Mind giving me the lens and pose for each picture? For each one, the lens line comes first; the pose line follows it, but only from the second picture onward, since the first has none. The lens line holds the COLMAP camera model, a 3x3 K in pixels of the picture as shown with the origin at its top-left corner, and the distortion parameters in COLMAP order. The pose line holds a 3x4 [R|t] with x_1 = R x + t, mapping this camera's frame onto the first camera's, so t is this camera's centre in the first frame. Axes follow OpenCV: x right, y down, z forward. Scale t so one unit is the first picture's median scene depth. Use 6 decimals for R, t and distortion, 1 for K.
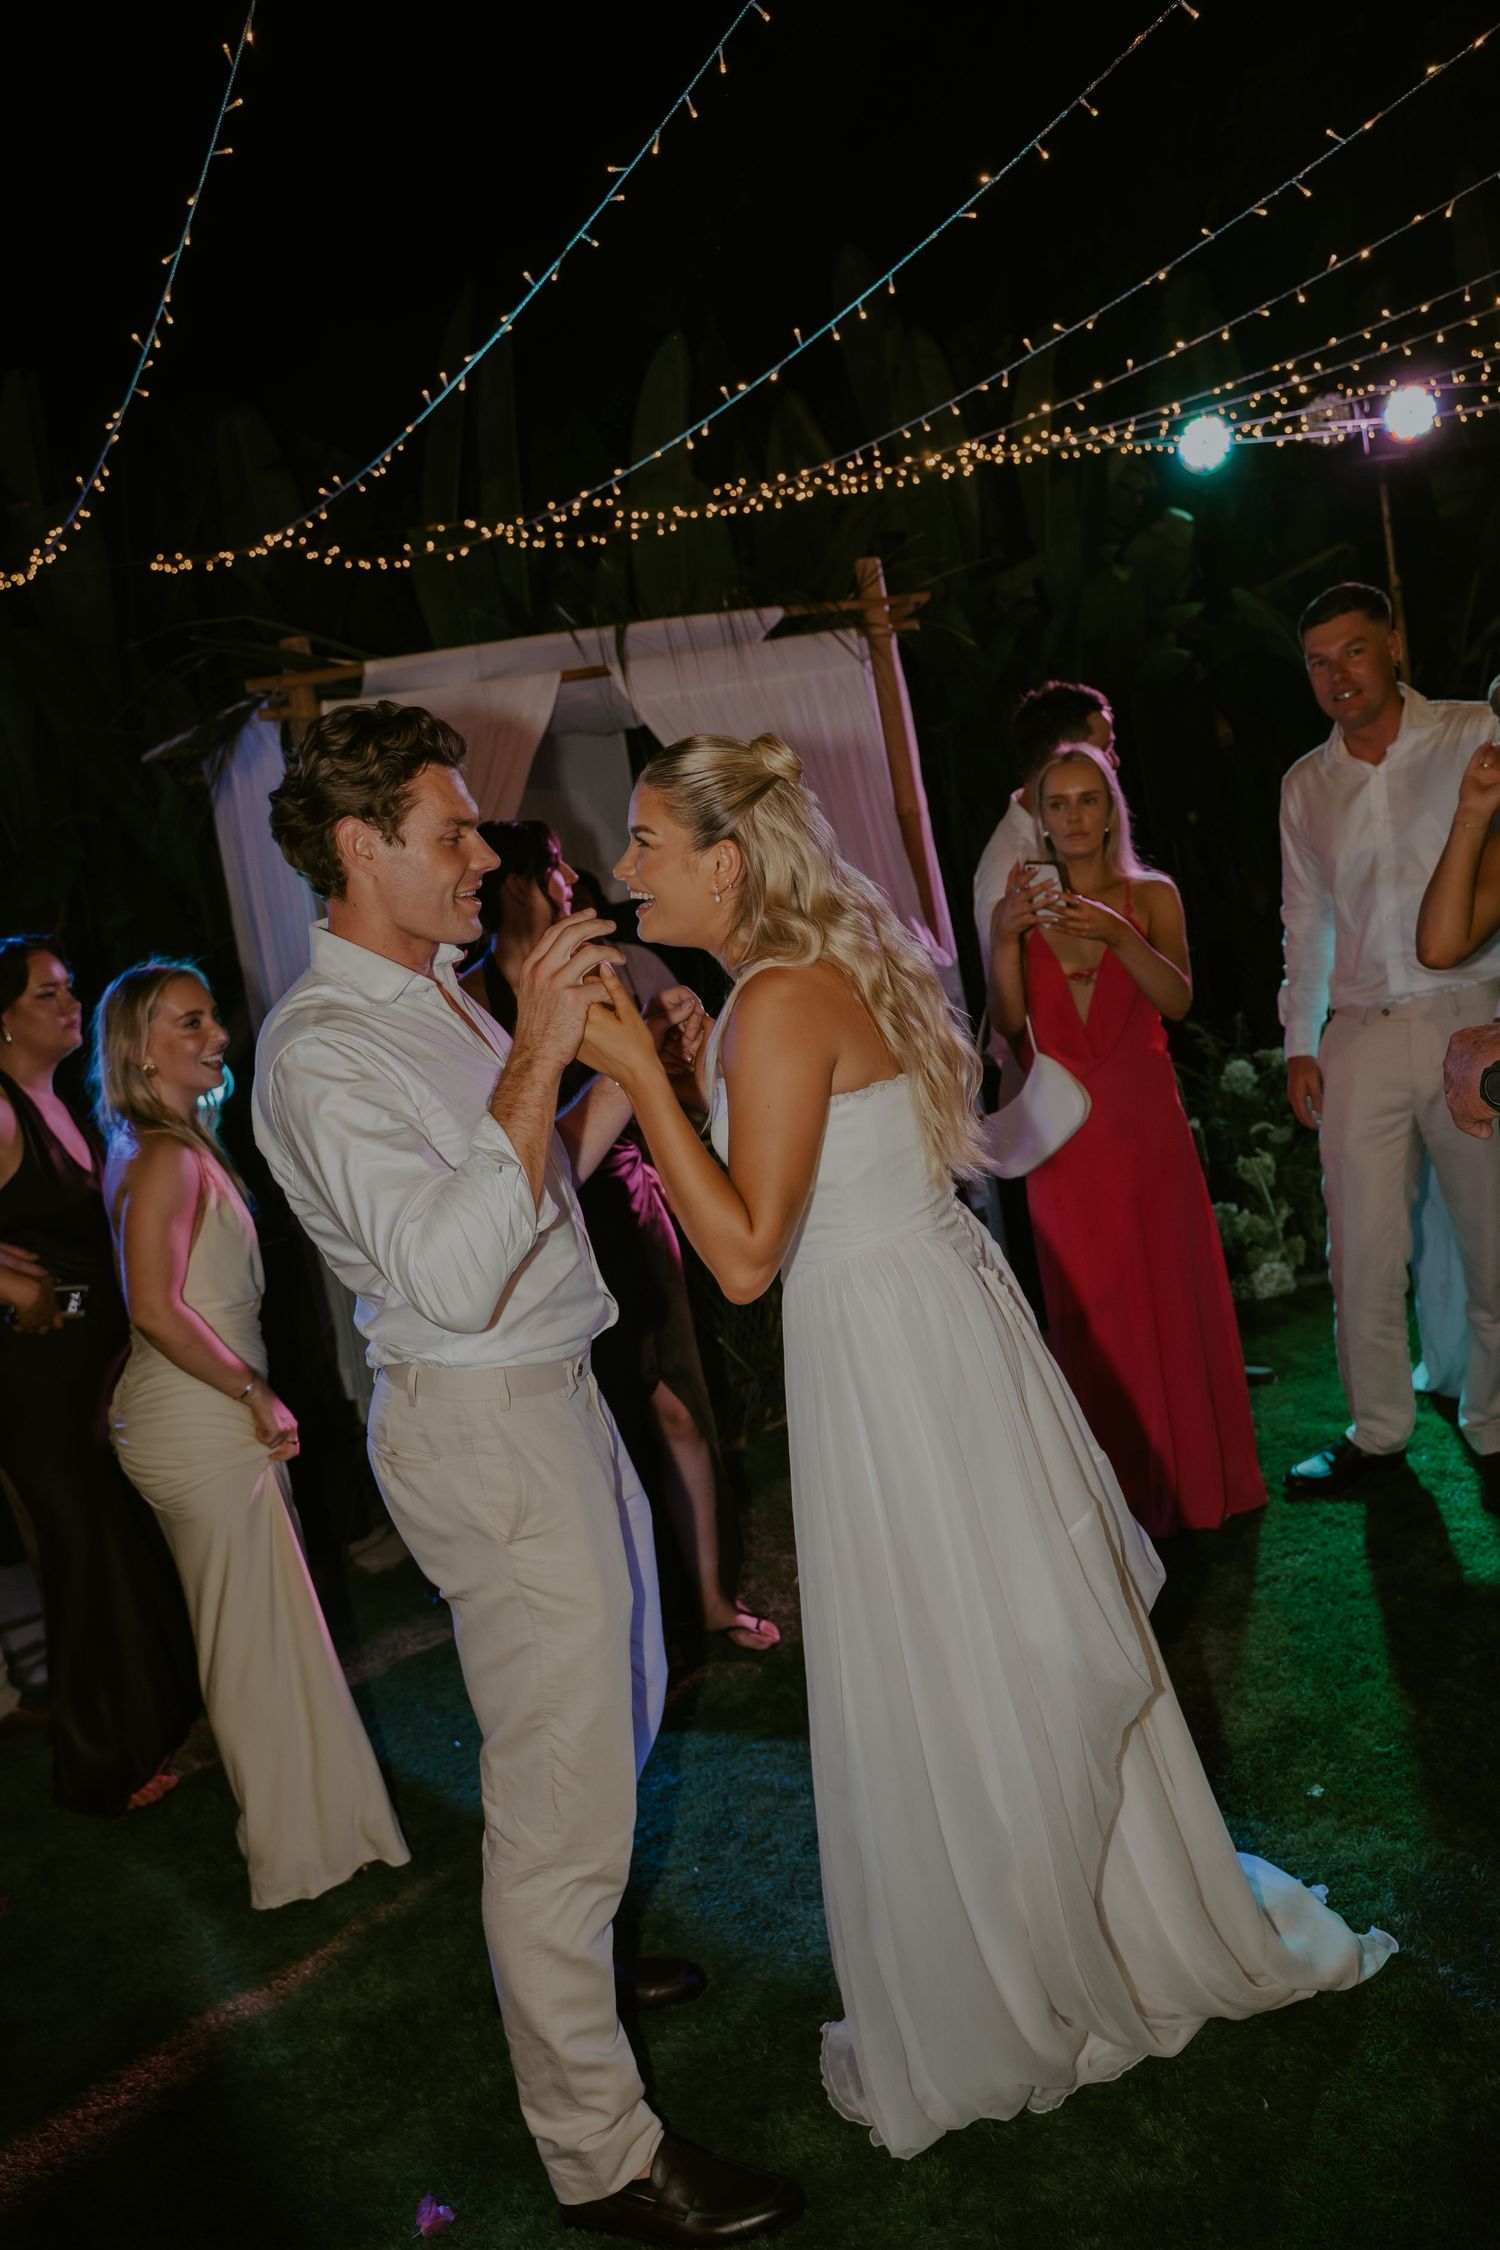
lens RADIAL K [[1758.3, 0, 751.2], [0, 1758.3, 1137.9], [0, 0, 1]] dist [0.001160, -0.010644]
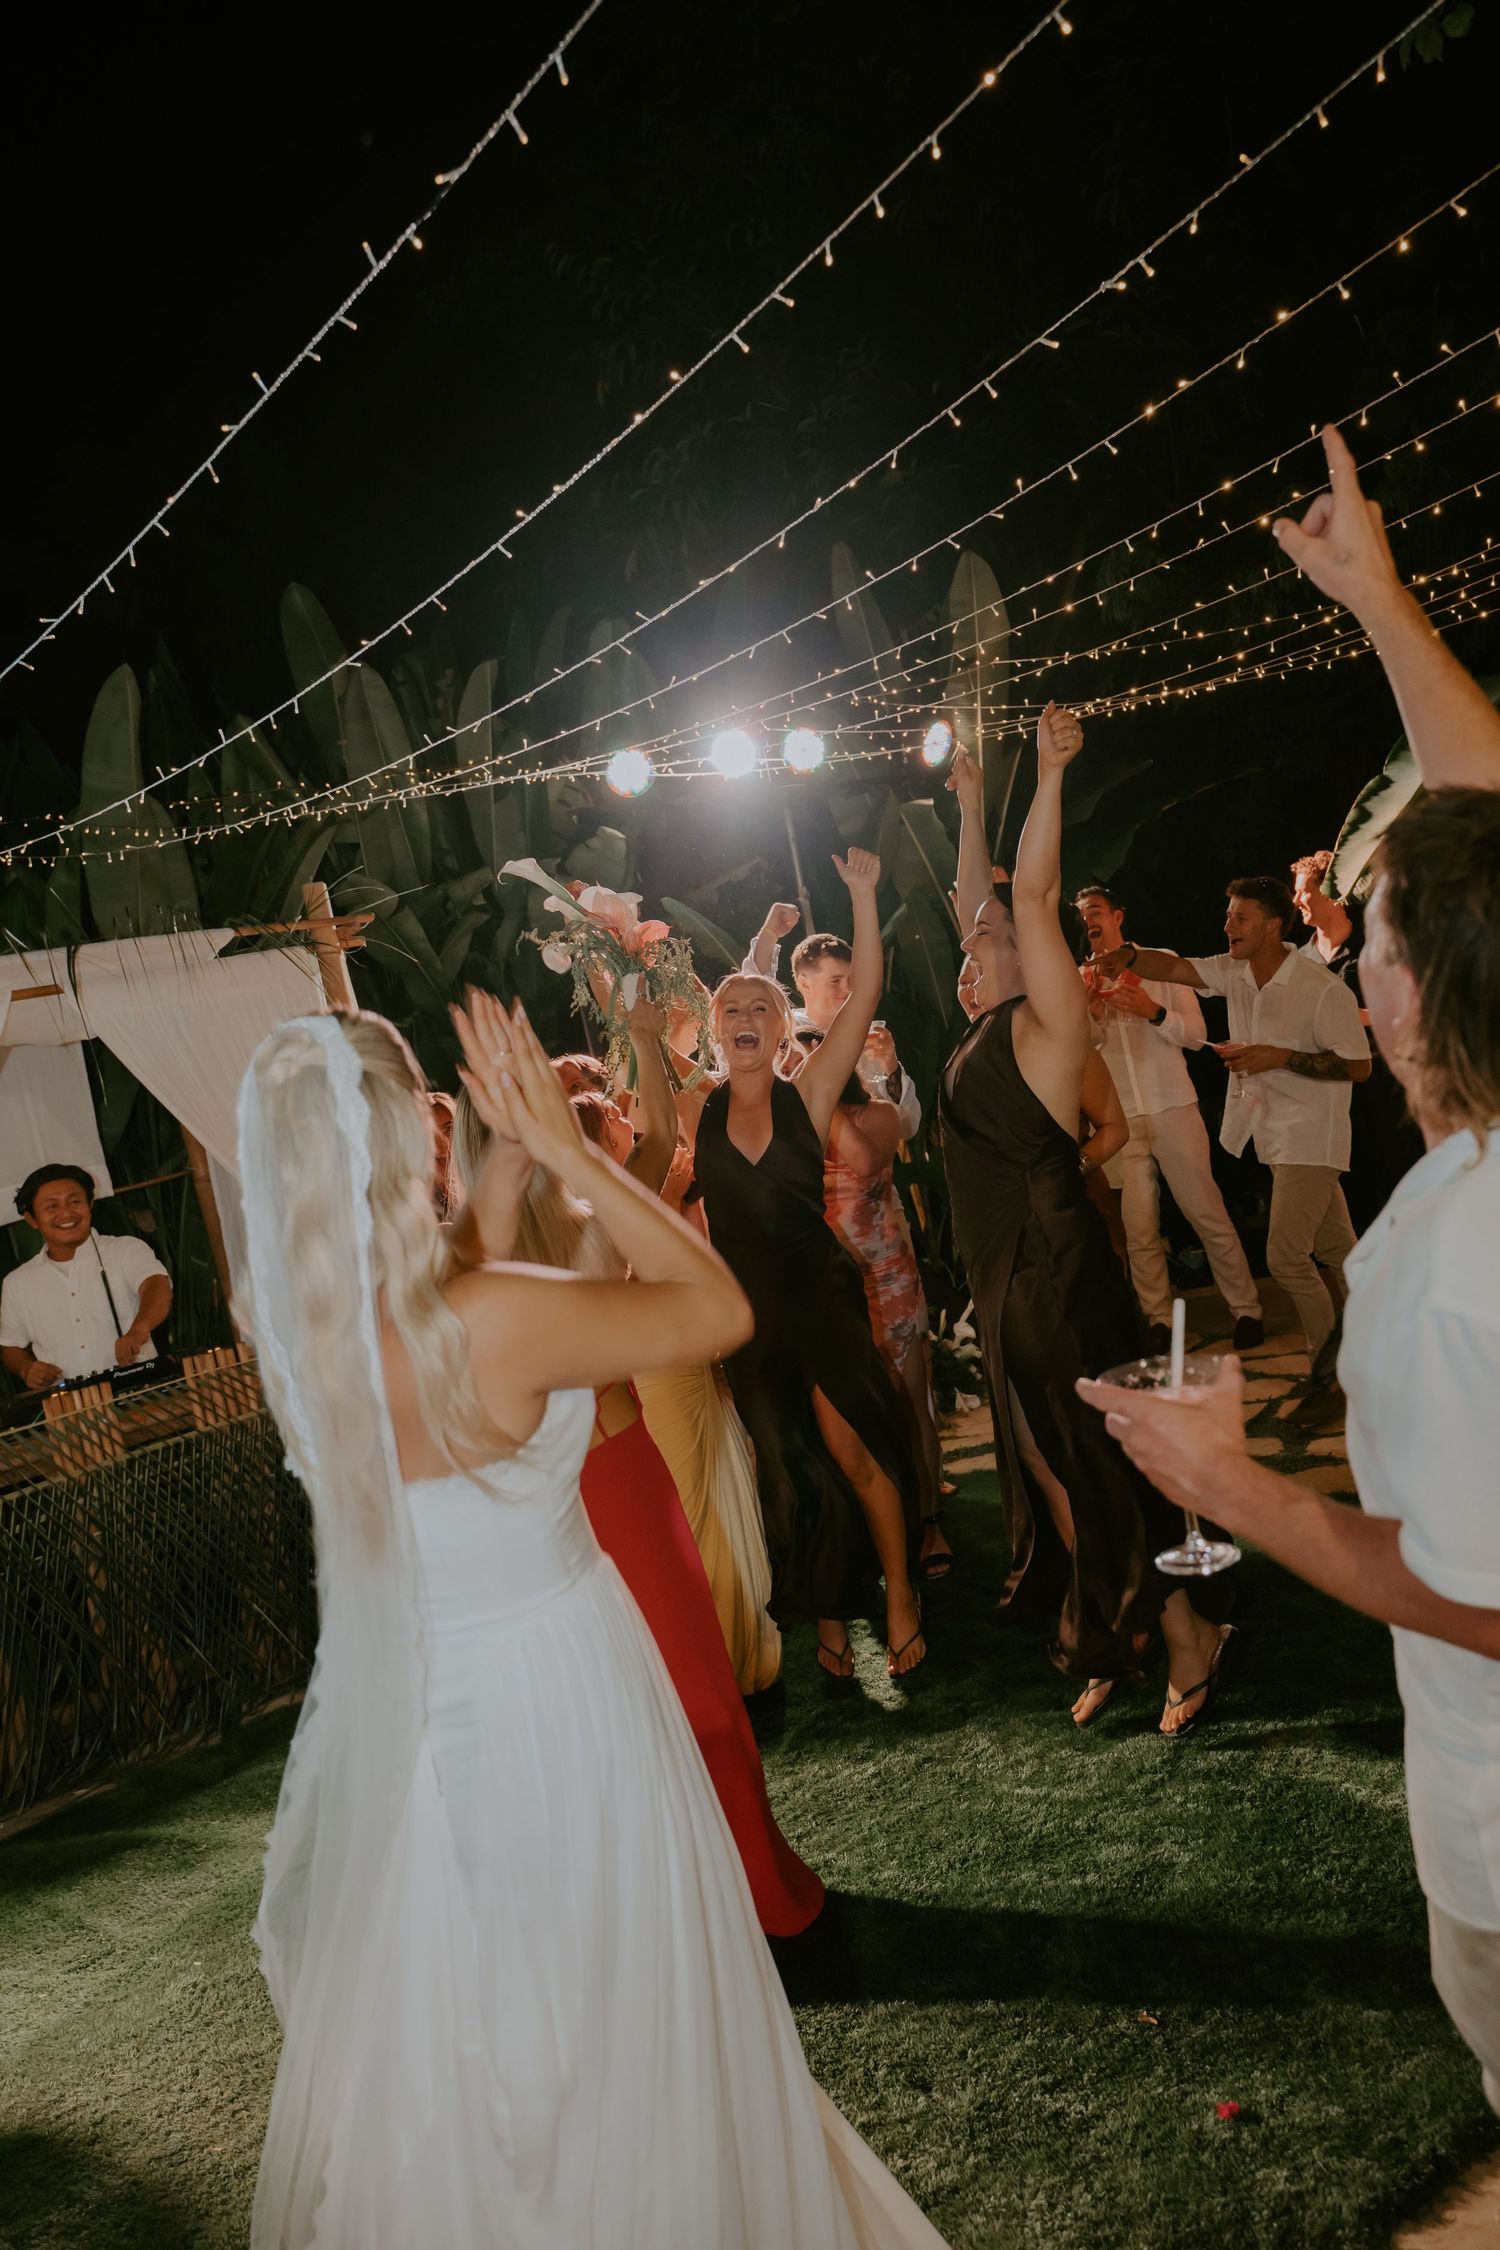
lens RADIAL K [[1809.0, 0, 752.9], [0, 1809.0, 1148.6], [0, 0, 1]] dist [-0.006753, -0.009834]
pose [[0.961427, -0.032805, 0.273096, 0.017039], [0.071928, 0.988299, -0.134503, 0.000941], [-0.265488, 0.148958, 0.952537, -0.109169]]
